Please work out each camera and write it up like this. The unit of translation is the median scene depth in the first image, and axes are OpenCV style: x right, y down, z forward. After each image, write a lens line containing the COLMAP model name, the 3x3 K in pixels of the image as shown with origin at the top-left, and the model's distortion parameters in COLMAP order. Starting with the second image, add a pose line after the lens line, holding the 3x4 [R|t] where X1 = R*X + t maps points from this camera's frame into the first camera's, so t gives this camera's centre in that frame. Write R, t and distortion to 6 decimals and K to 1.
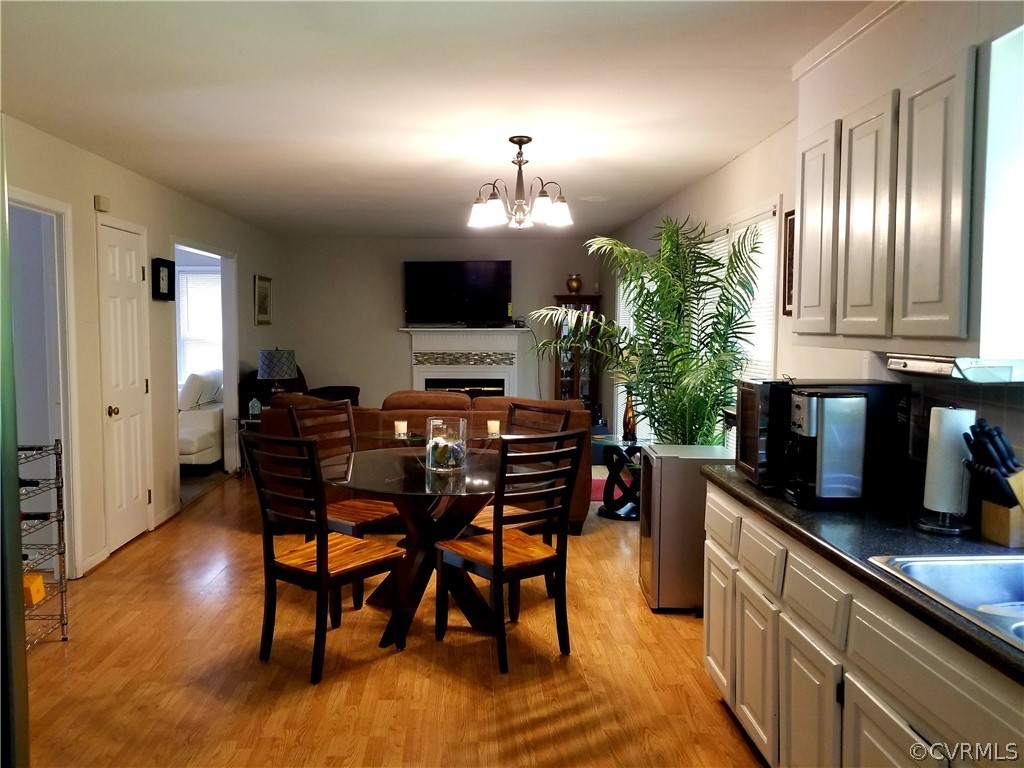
lens RADIAL K [[812.5, 0, 509.0], [0, 812.5, 378.7], [0, 0, 1]] dist [0.034907, -0.077327]
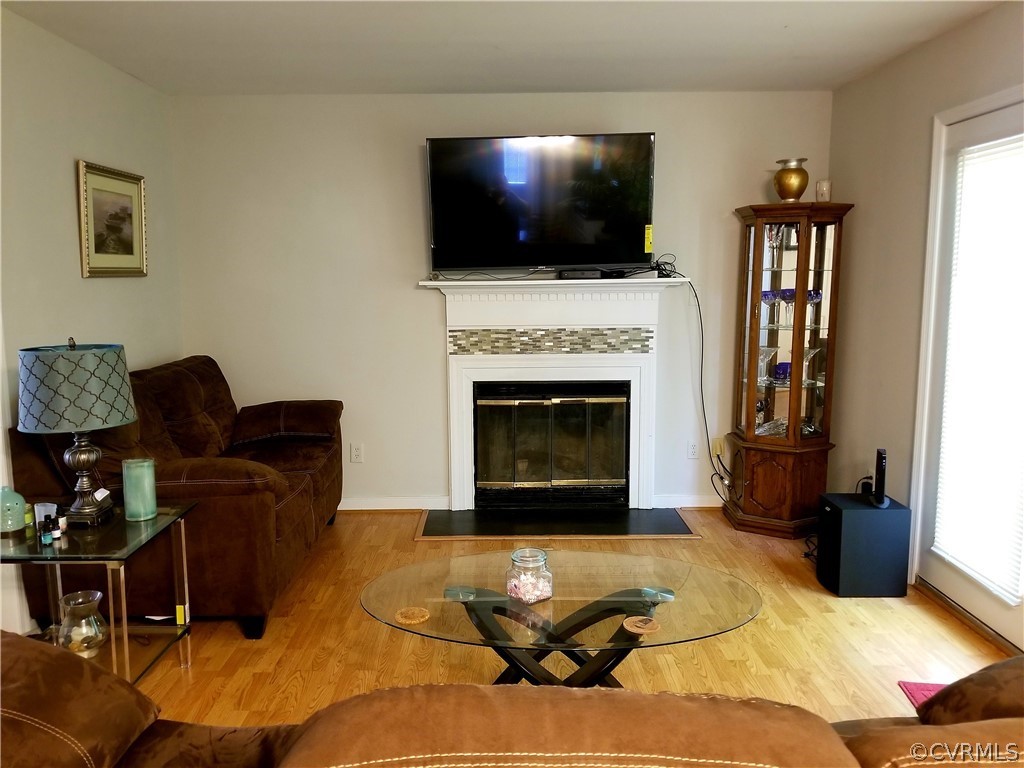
lens RADIAL K [[812.5, 0, 510.3], [0, 812.5, 381.3], [0, 0, 1]] dist [0.034907, -0.077327]
pose [[0.999243, -0.007234, -0.038213, -0.061407], [0.009602, 0.998021, 0.062149, -0.031542], [0.037688, -0.062469, 0.997335, 0.504882]]
